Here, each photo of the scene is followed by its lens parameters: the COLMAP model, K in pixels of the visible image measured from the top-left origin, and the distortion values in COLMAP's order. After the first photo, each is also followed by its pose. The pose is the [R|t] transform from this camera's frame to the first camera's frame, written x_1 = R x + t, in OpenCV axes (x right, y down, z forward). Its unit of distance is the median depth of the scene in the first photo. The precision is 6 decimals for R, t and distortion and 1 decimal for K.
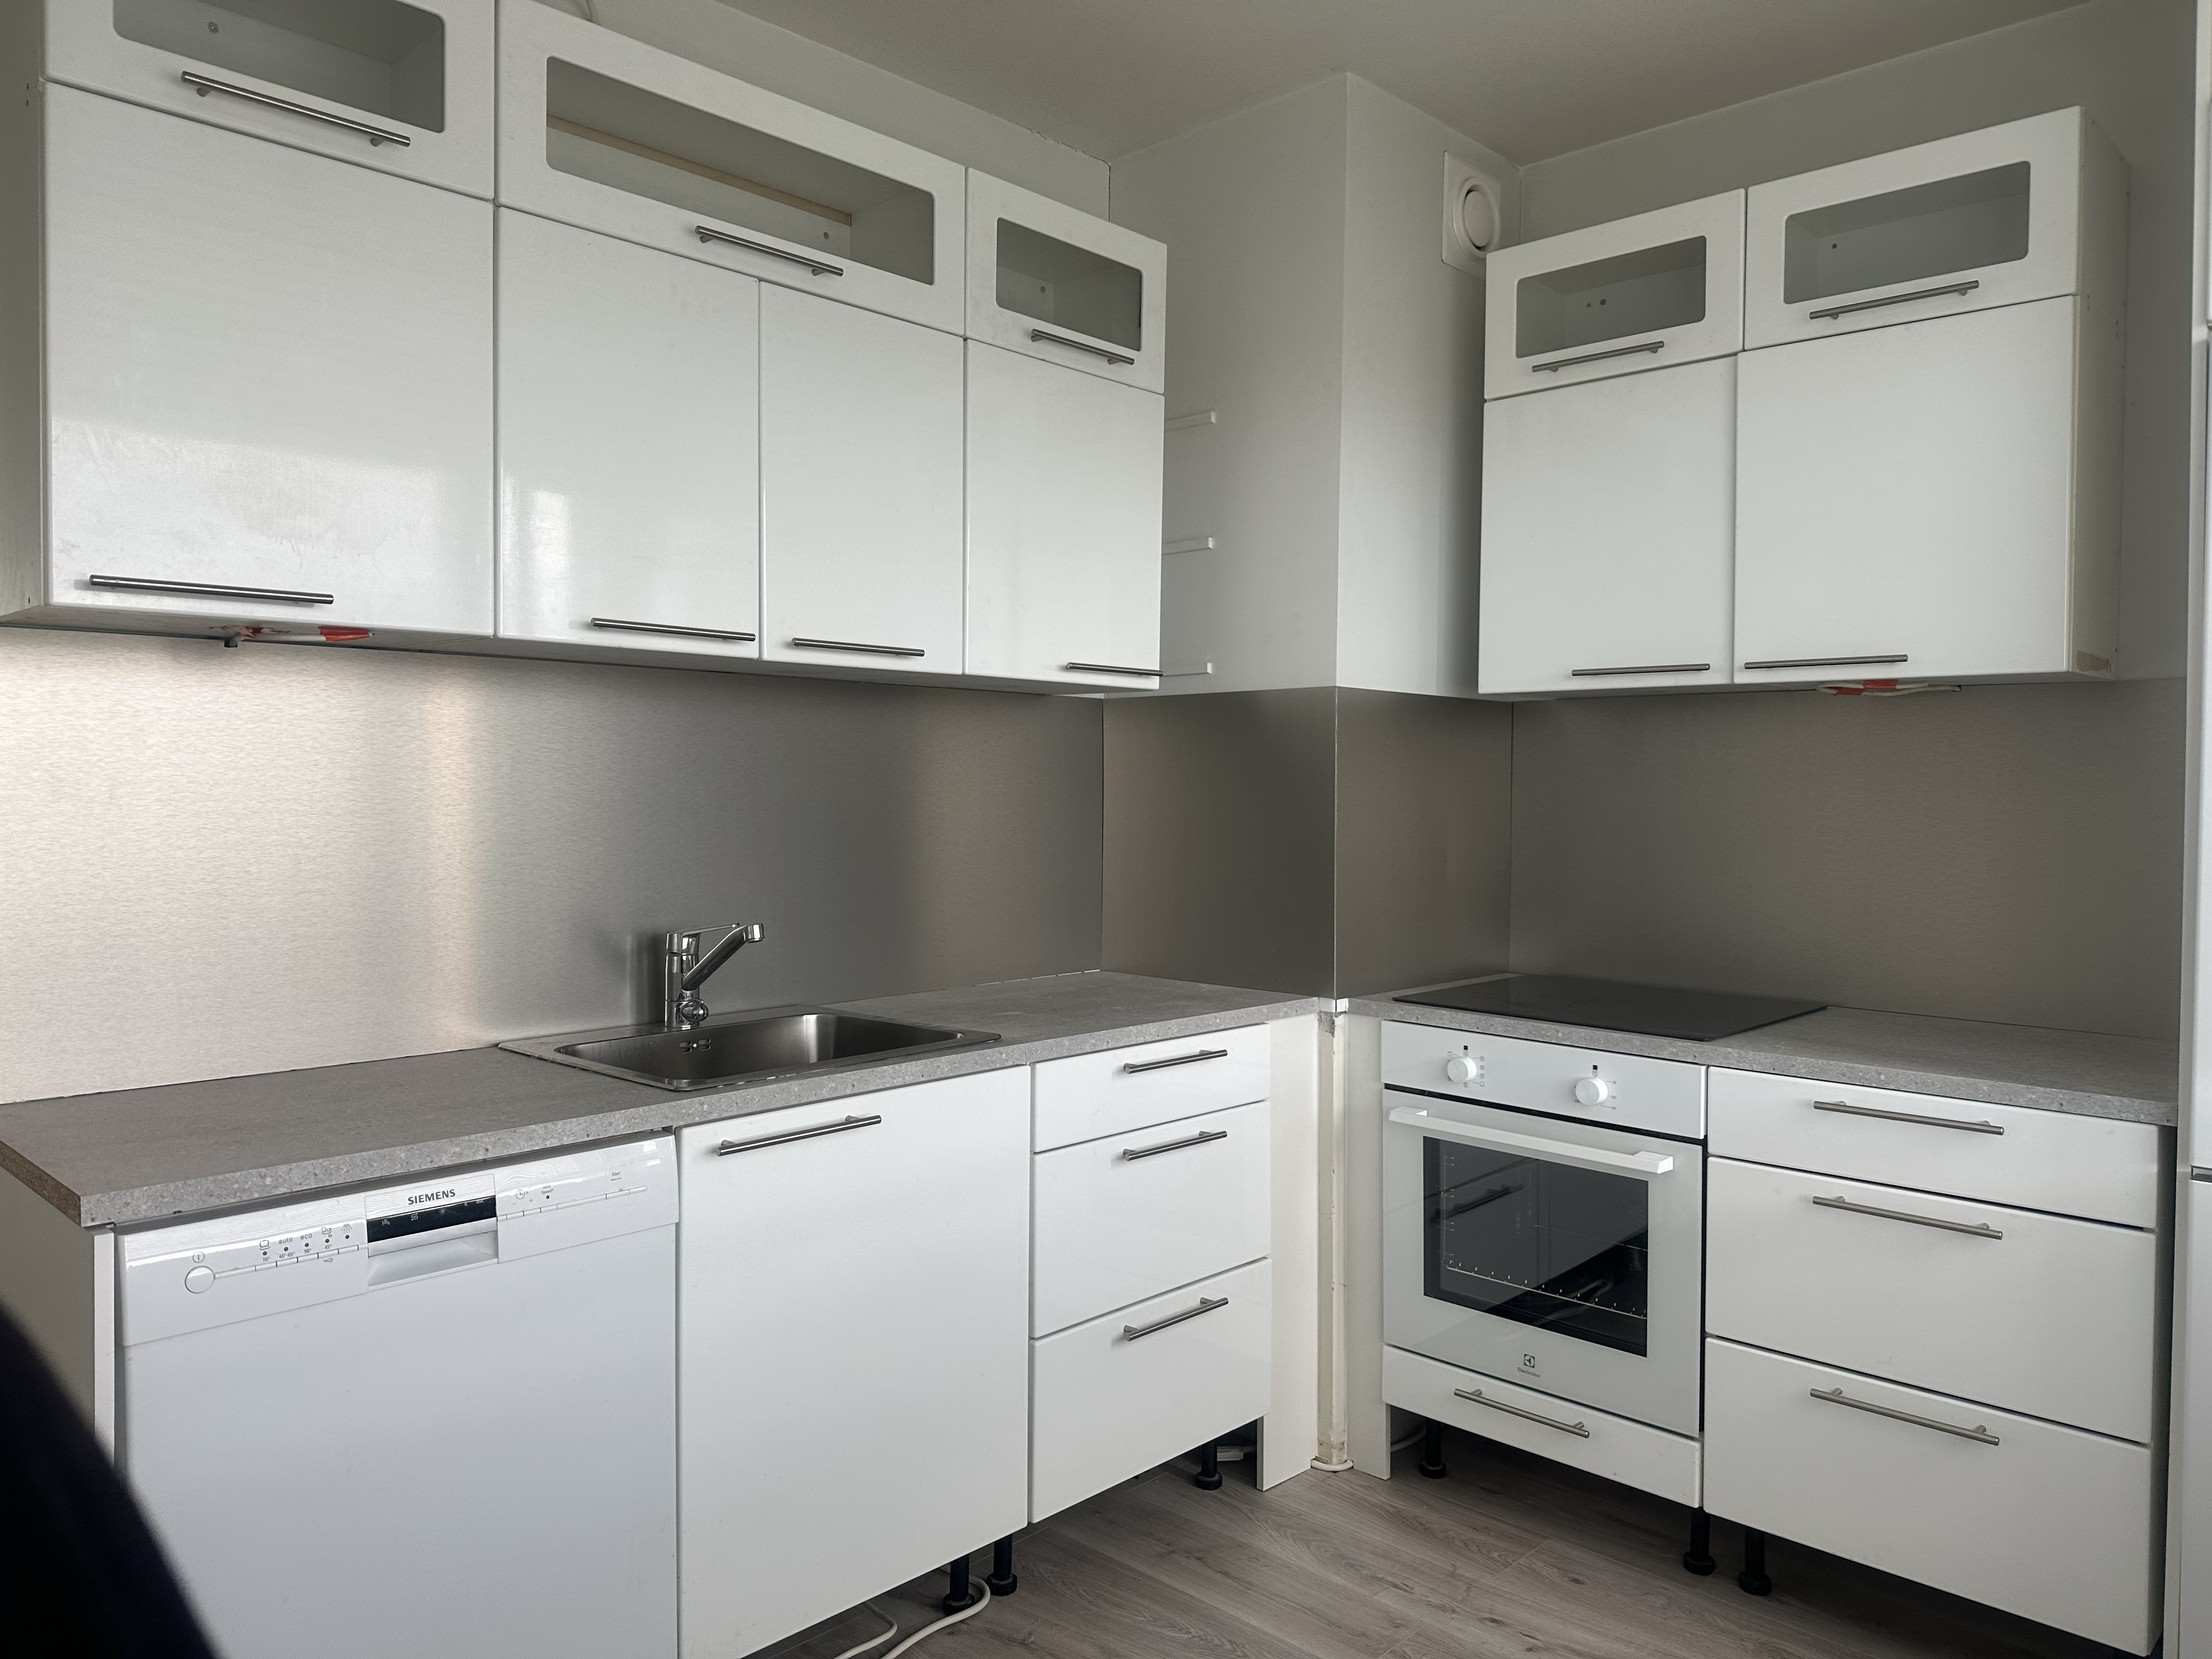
lens RADIAL K [[1570.1, 0, 1102.1], [0, 1570.1, 809.0], [0, 0, 1]] dist [0.054831, -0.012456]
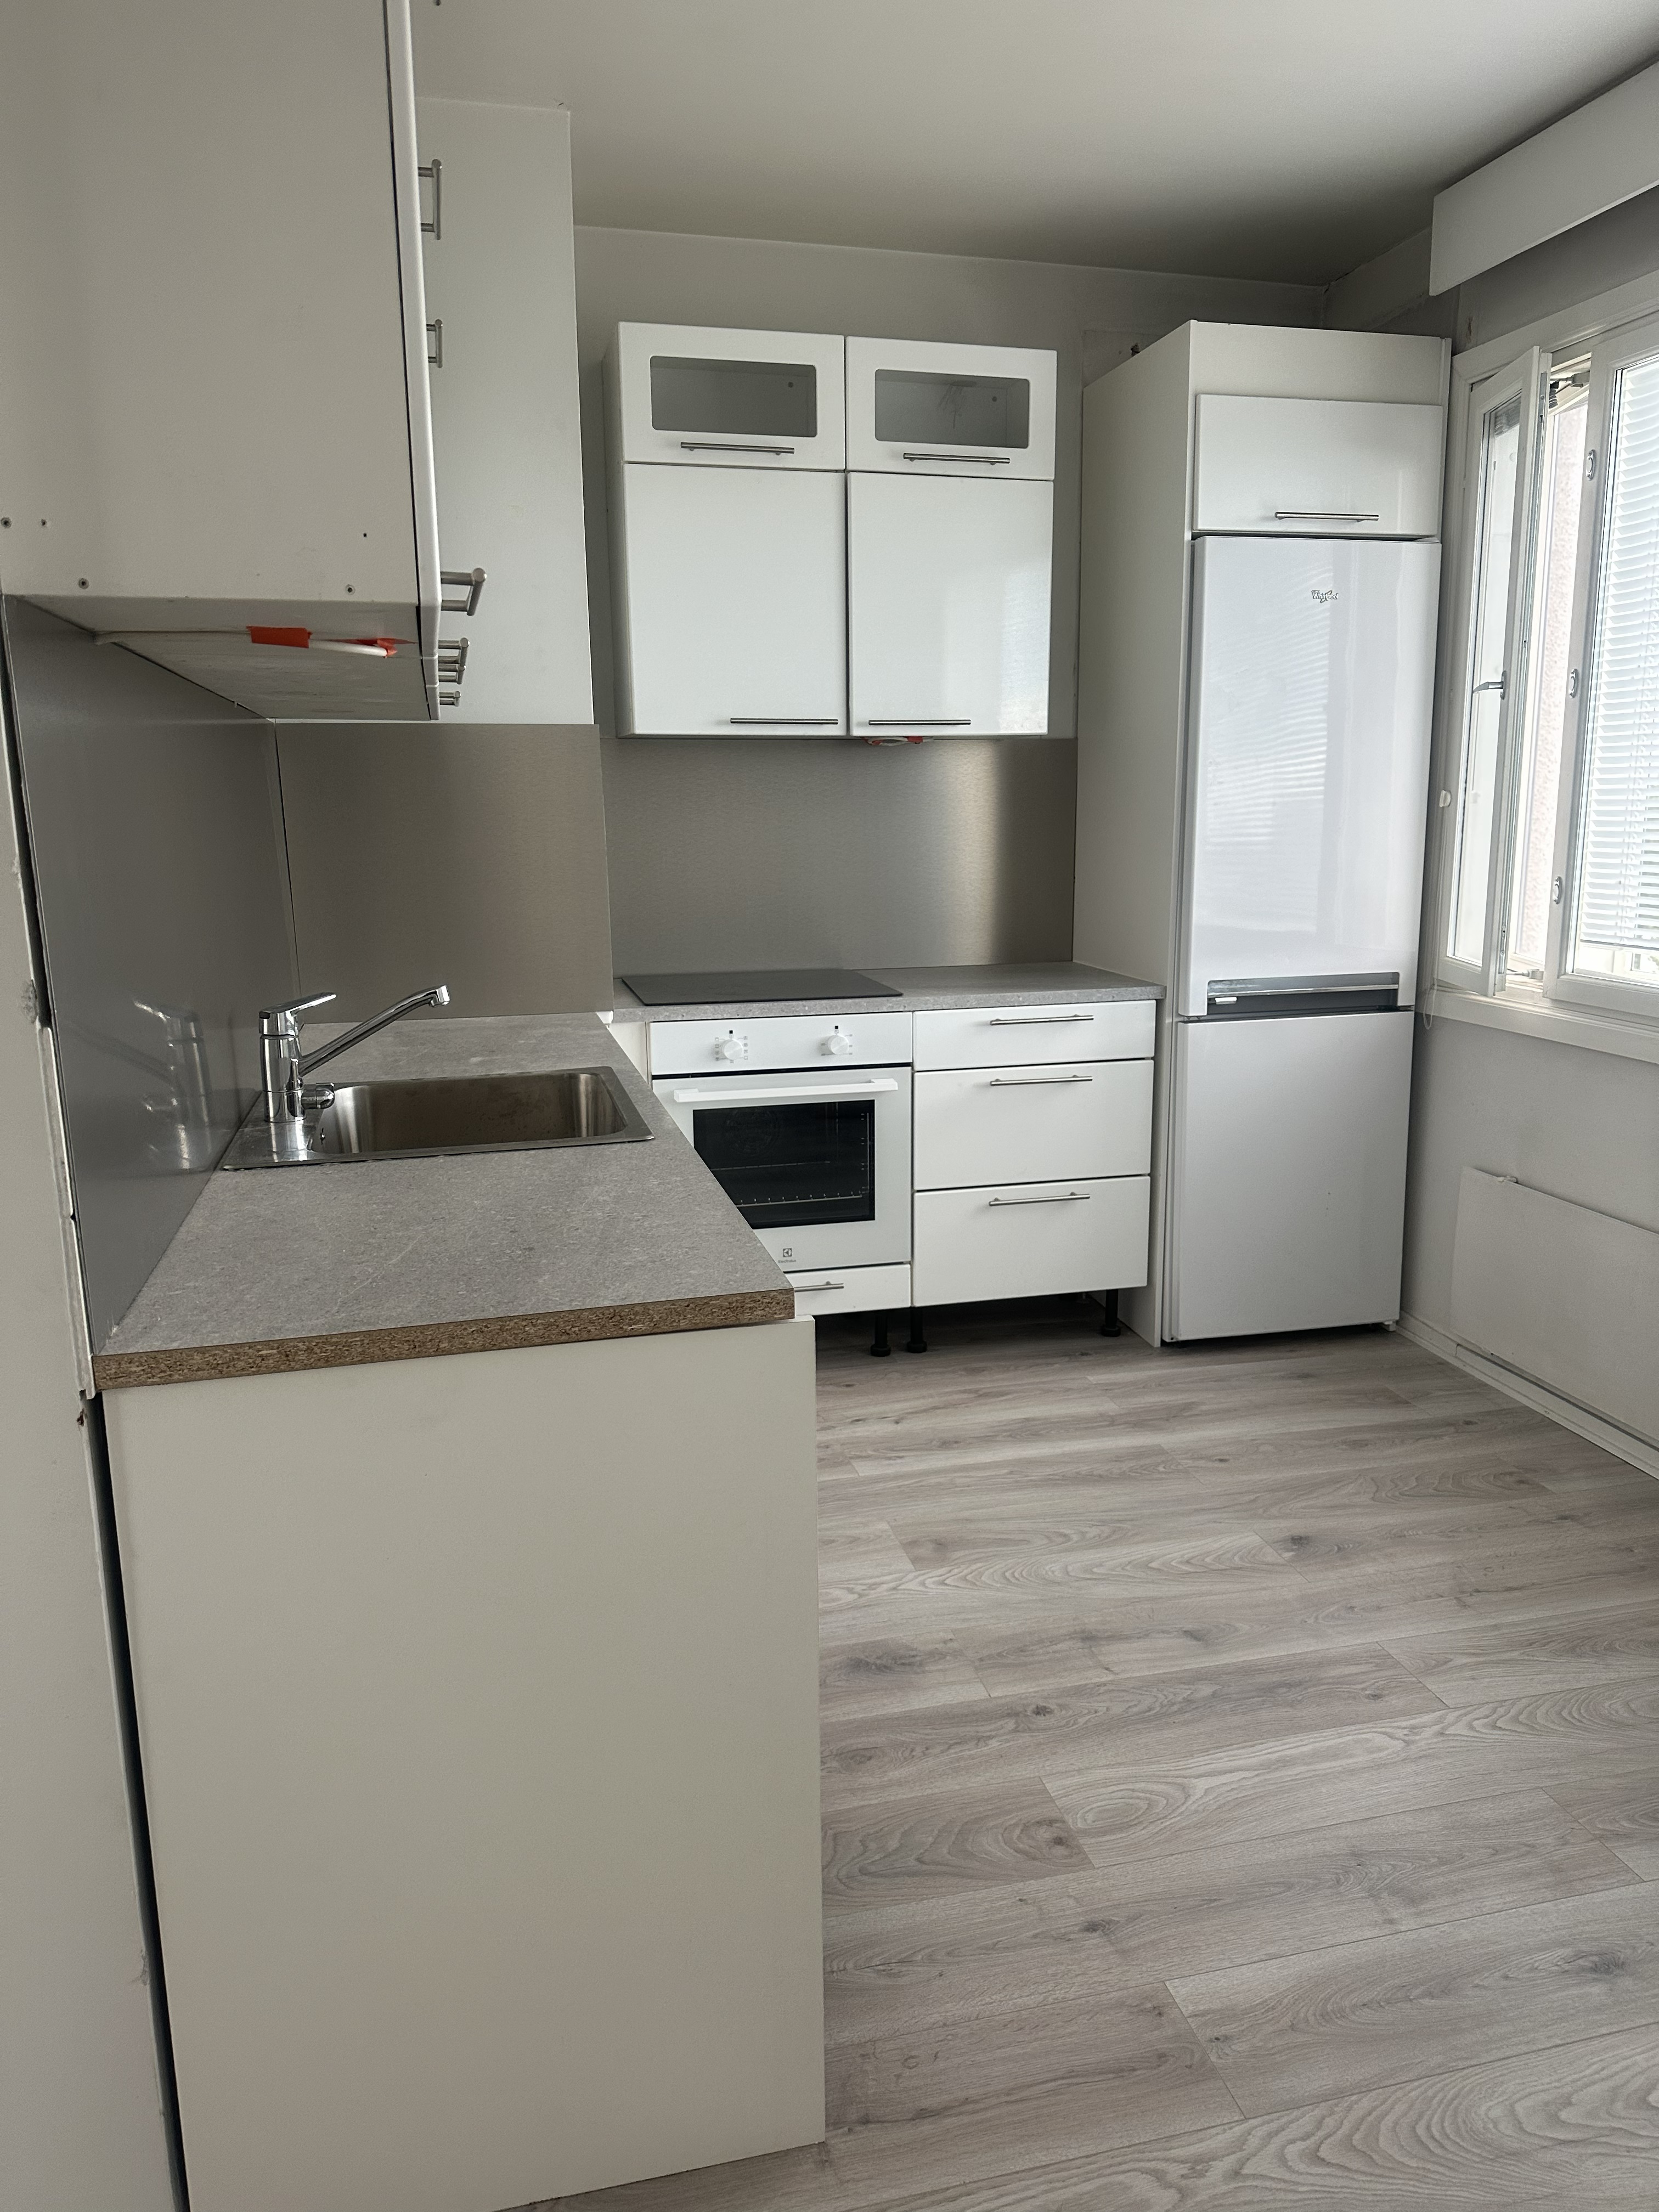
lens RADIAL K [[1570.1, 0, 821.3], [0, 1570.1, 1122.9], [0, 0, 1]] dist [0.054831, -0.012456]
pose [[0.545235, -0.183401, 0.817975, -0.814345], [0.032212, 0.979637, 0.198177, -0.022662], [-0.837664, -0.081705, 0.540040, 0.284003]]
